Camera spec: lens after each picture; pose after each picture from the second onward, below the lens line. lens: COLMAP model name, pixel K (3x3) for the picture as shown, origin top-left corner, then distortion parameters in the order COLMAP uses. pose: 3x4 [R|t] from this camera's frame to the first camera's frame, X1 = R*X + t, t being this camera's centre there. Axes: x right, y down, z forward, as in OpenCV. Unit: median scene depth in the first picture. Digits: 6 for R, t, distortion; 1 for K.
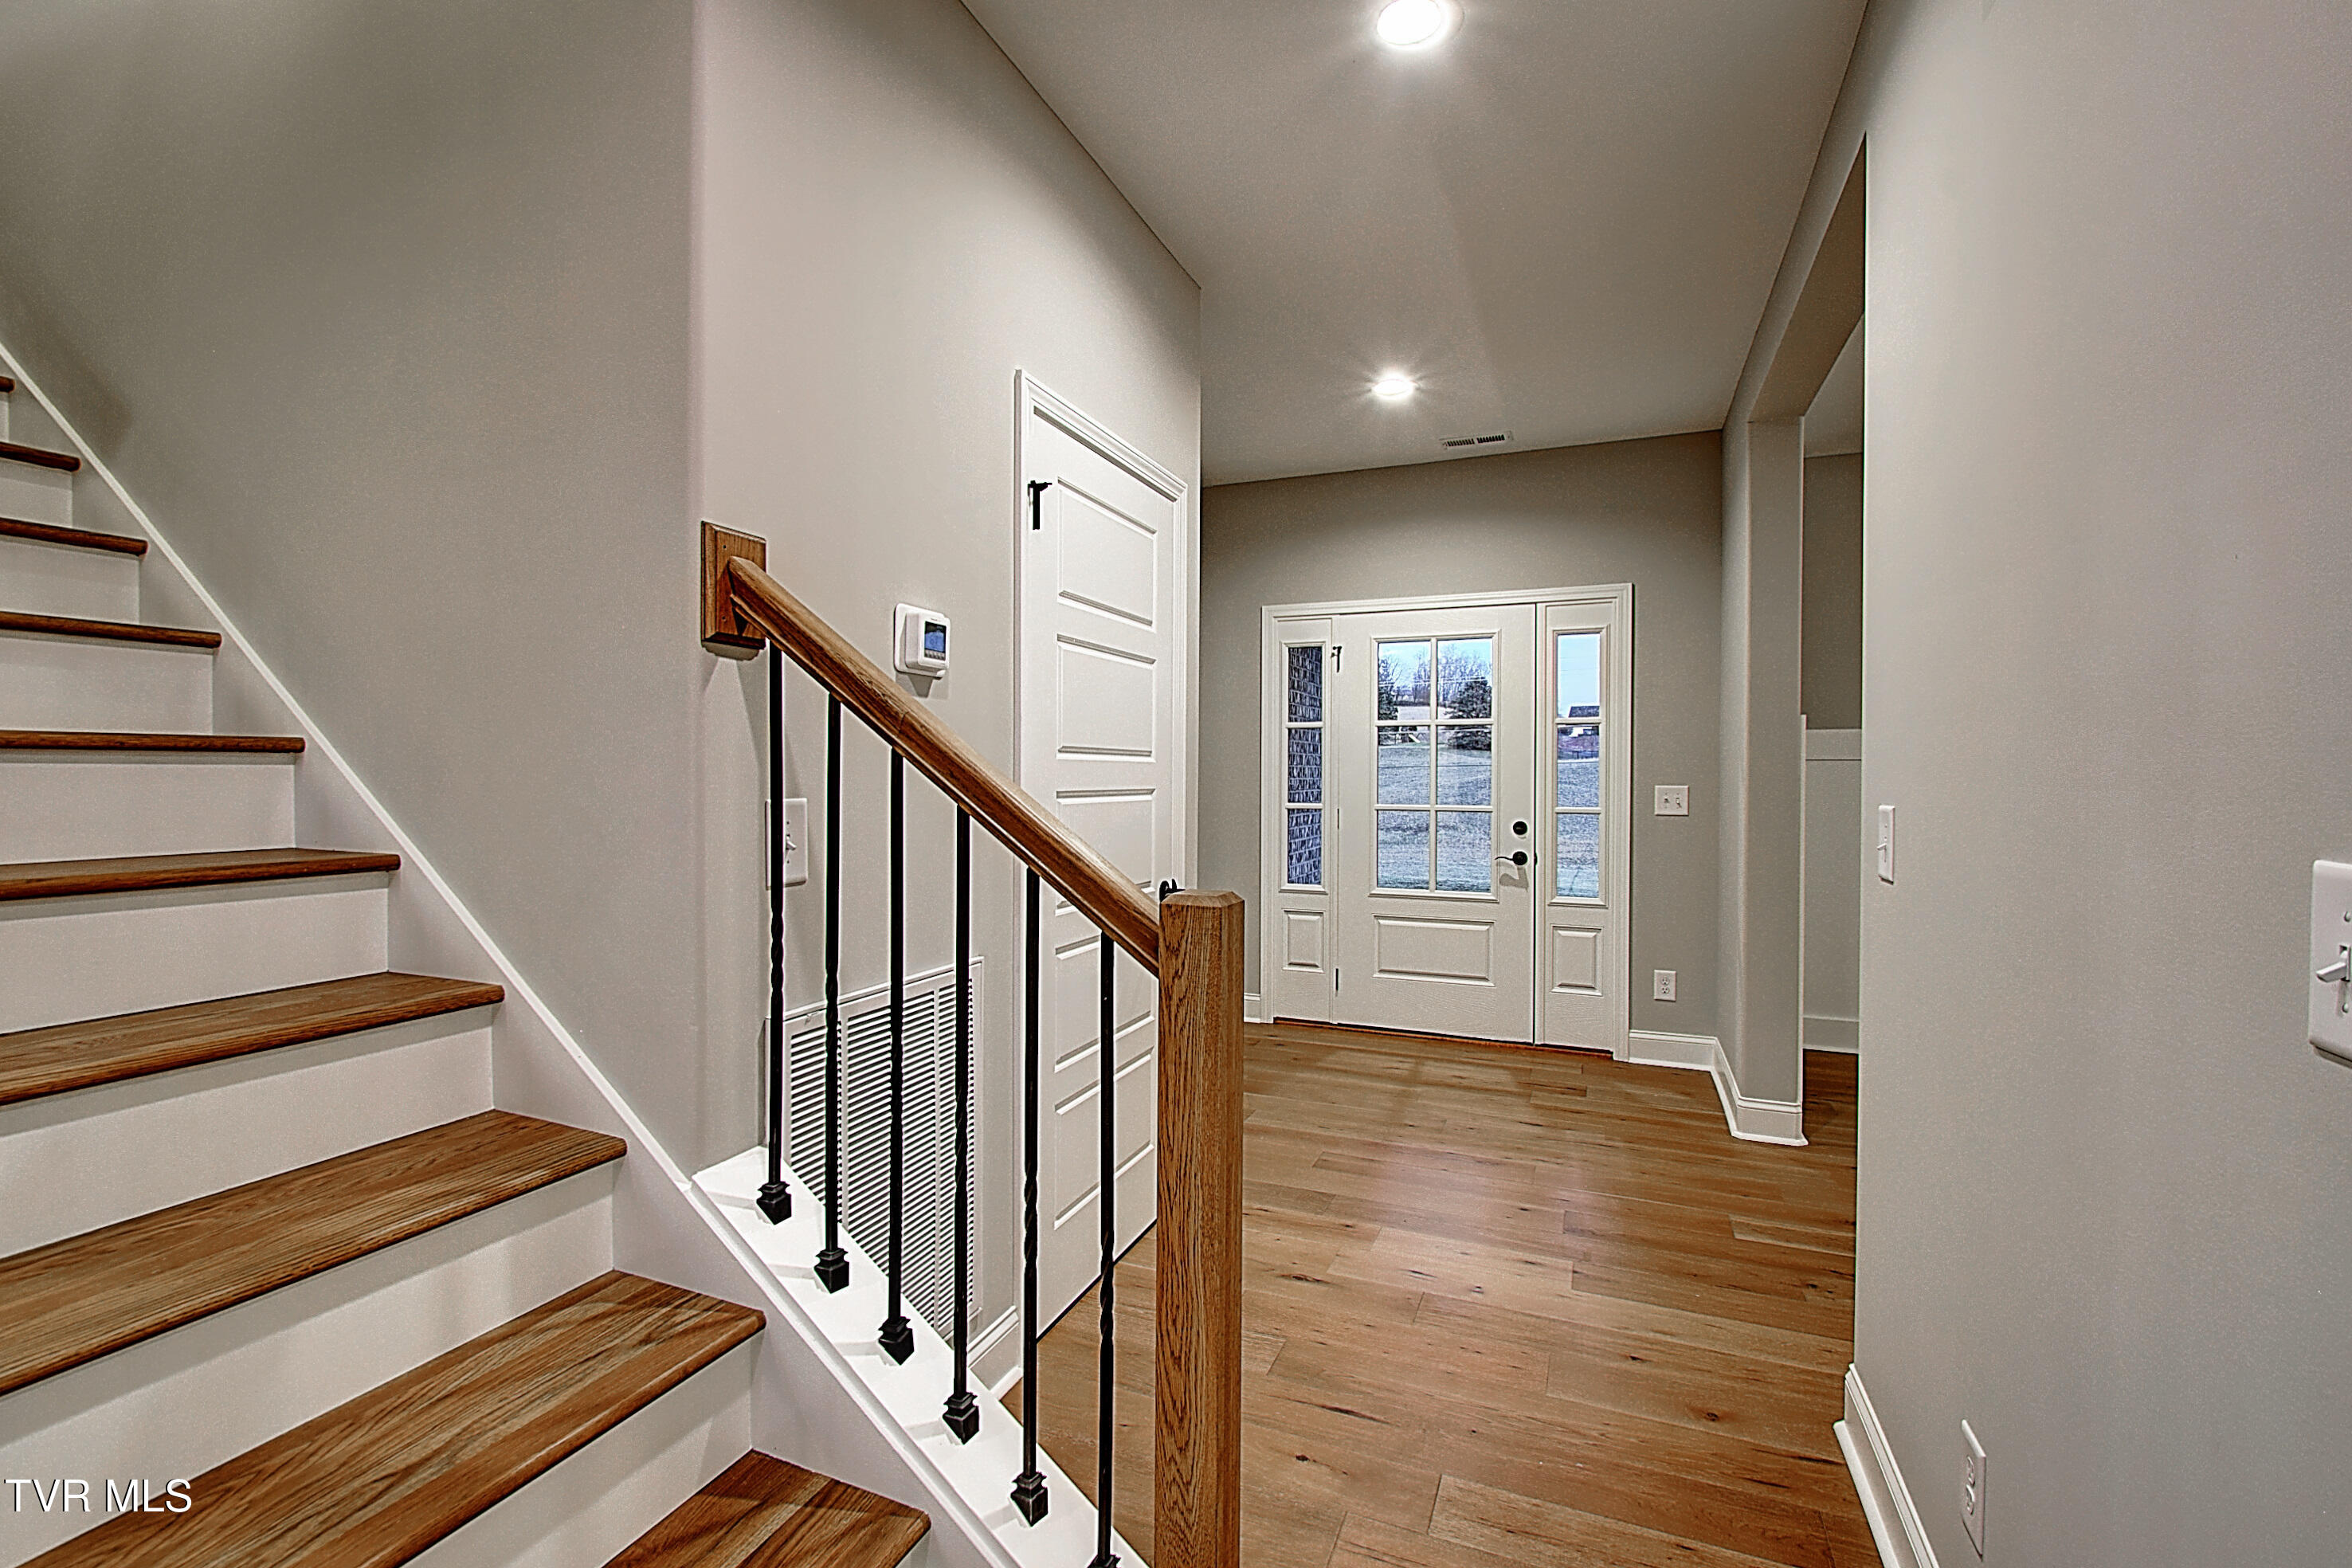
lens RADIAL K [[1015.3, 0, 1168.5], [0, 1015.3, 776.5], [0, 0, 1]] dist [0.001709, -0.000093]
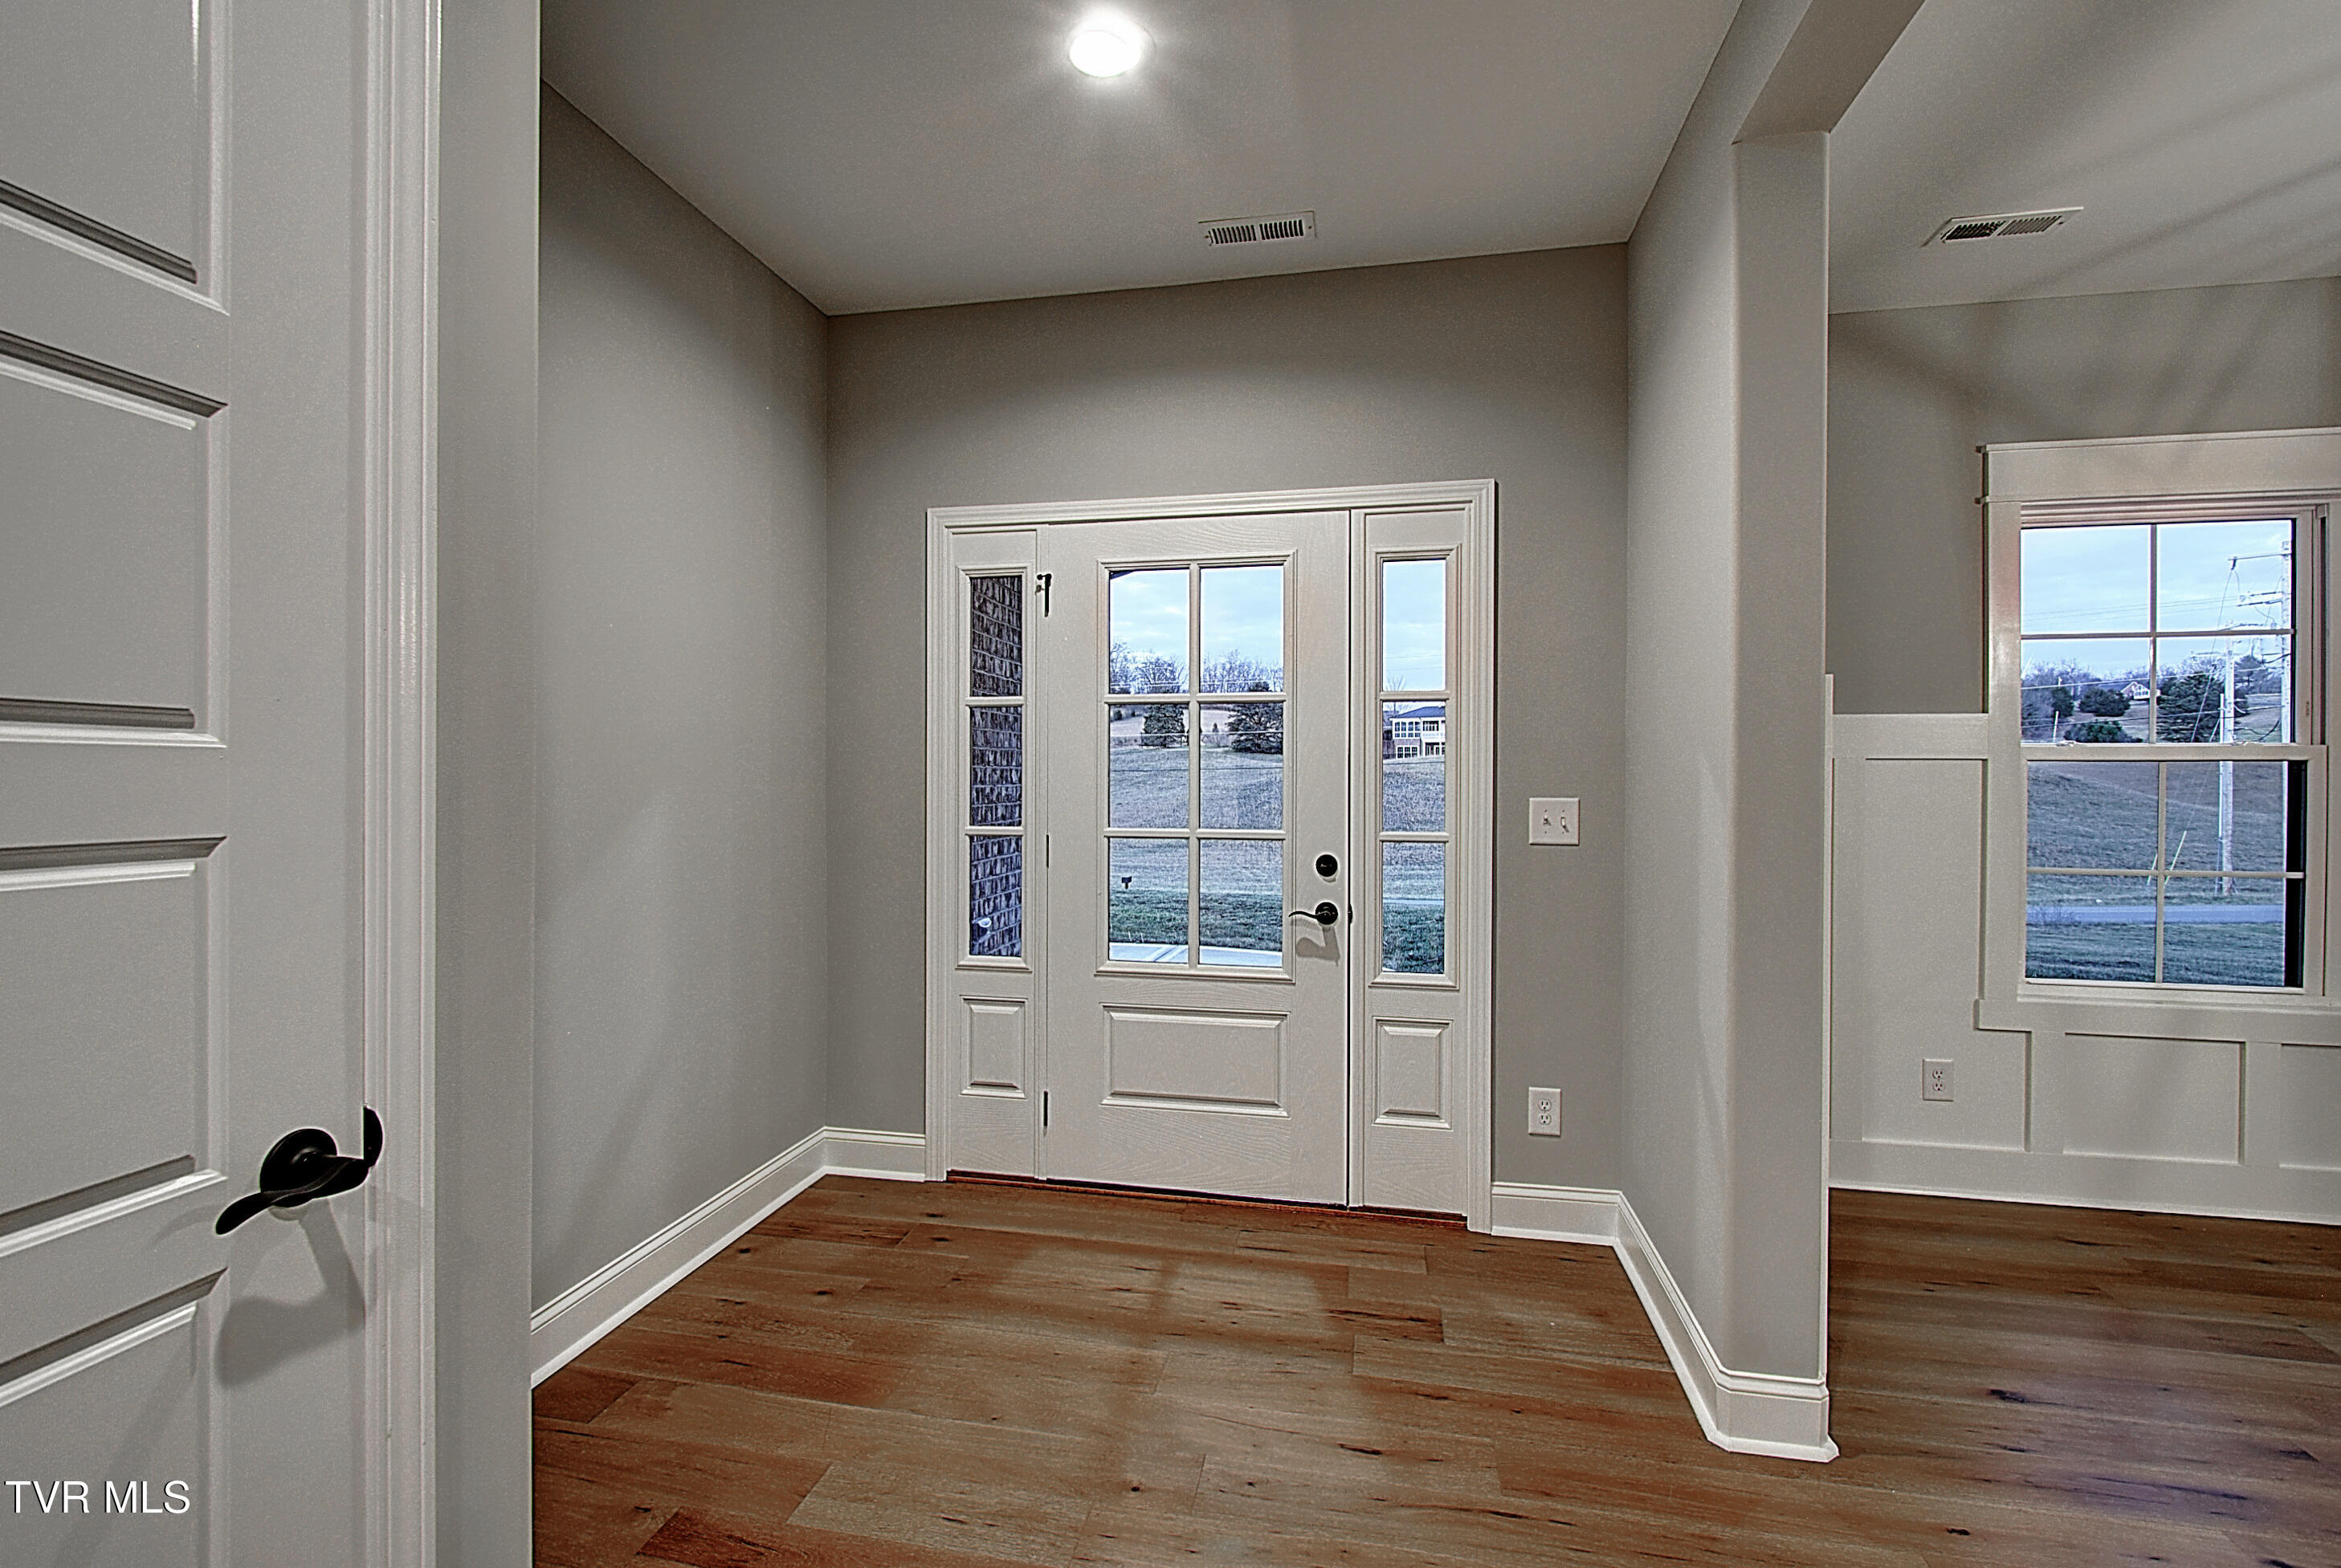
lens RADIAL K [[1034.2, 0, 1167.1], [0, 1034.2, 783.5], [0, 0, 1]] dist [-0.000968, -0.000706]
pose [[0.978892, -0.002166, 0.204365, 0.122921], [0.001329, 0.999990, 0.004231, -0.002858], [-0.204372, -0.003870, 0.978886, 0.407647]]
